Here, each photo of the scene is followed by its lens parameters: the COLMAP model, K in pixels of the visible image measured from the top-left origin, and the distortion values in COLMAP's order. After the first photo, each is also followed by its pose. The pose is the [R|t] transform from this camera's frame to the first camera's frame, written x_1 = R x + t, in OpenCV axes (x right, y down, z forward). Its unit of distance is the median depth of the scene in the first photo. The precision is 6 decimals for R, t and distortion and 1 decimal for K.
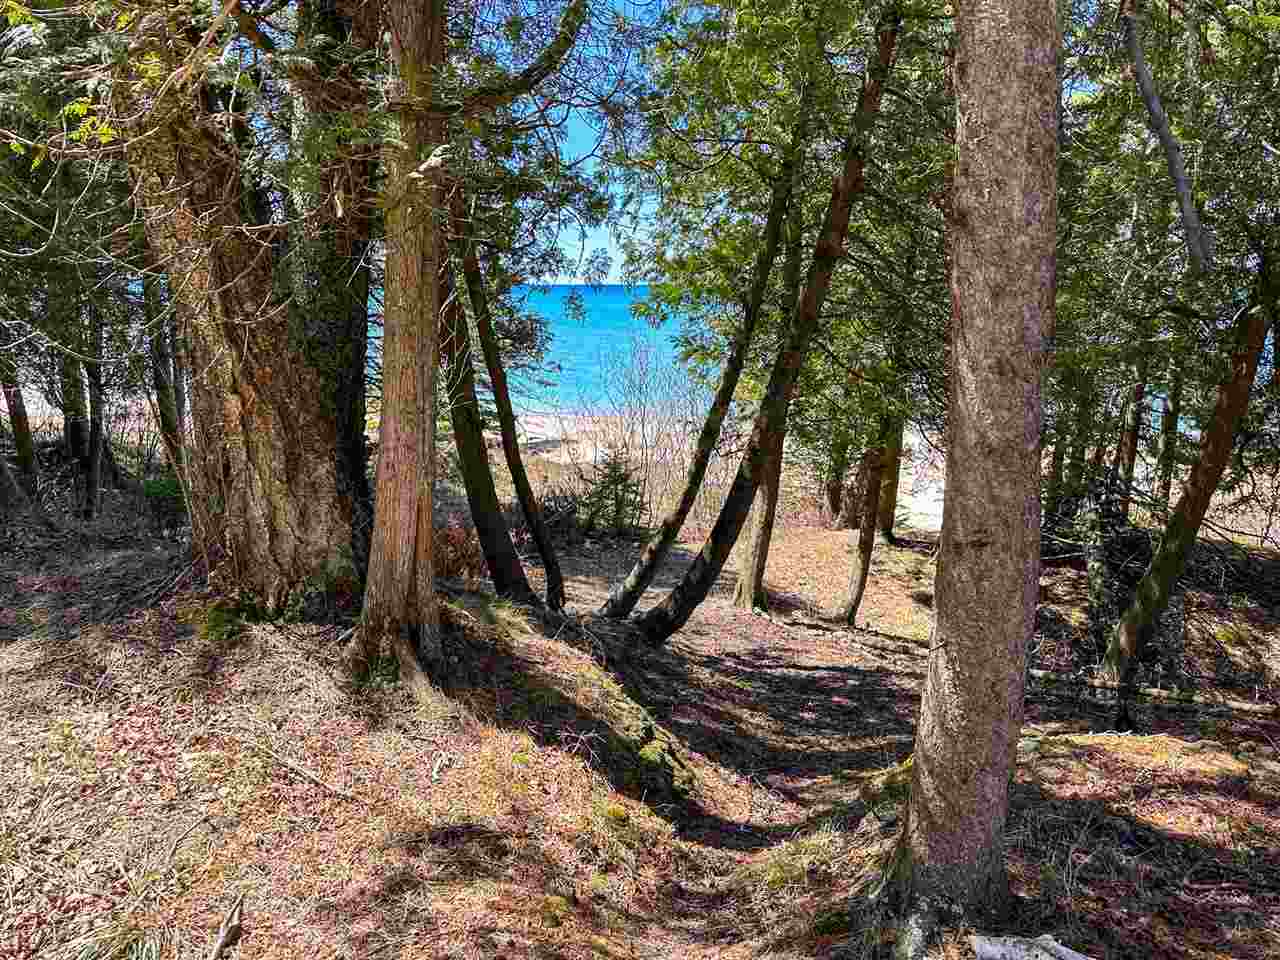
lens RADIAL K [[860.4, 0, 639.4], [0, 860.4, 477.8], [0, 0, 1]] dist [-0.023467, -0.013063]
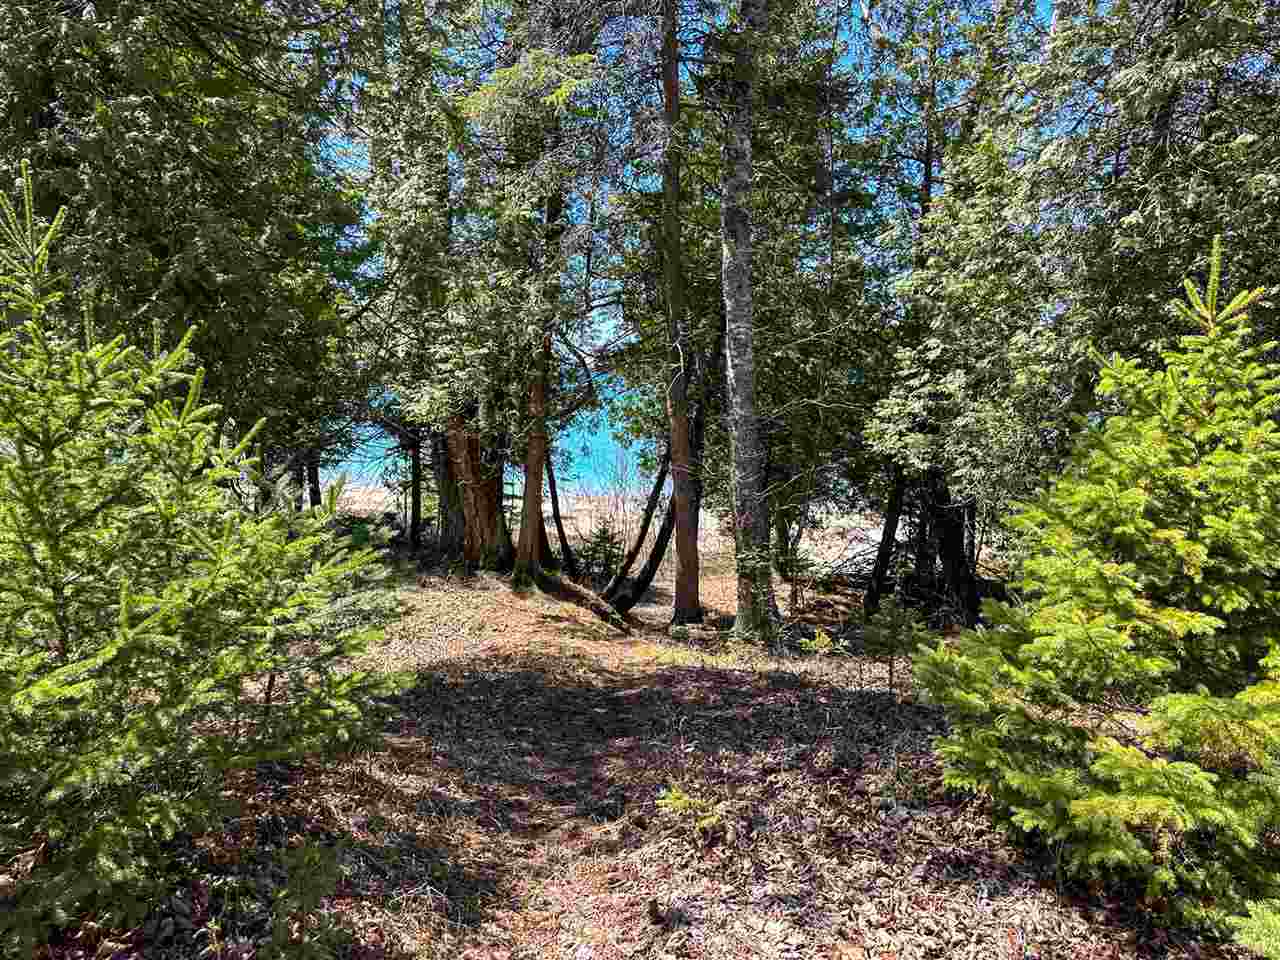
lens RADIAL K [[860.4, 0, 638.9], [0, 860.4, 482.4], [0, 0, 1]] dist [-0.023467, -0.013063]
pose [[0.999963, 0.001474, 0.008419, 0.036823], [-0.000747, 0.996314, -0.085779, 0.062274], [-0.008515, 0.085770, 0.996279, -0.962226]]
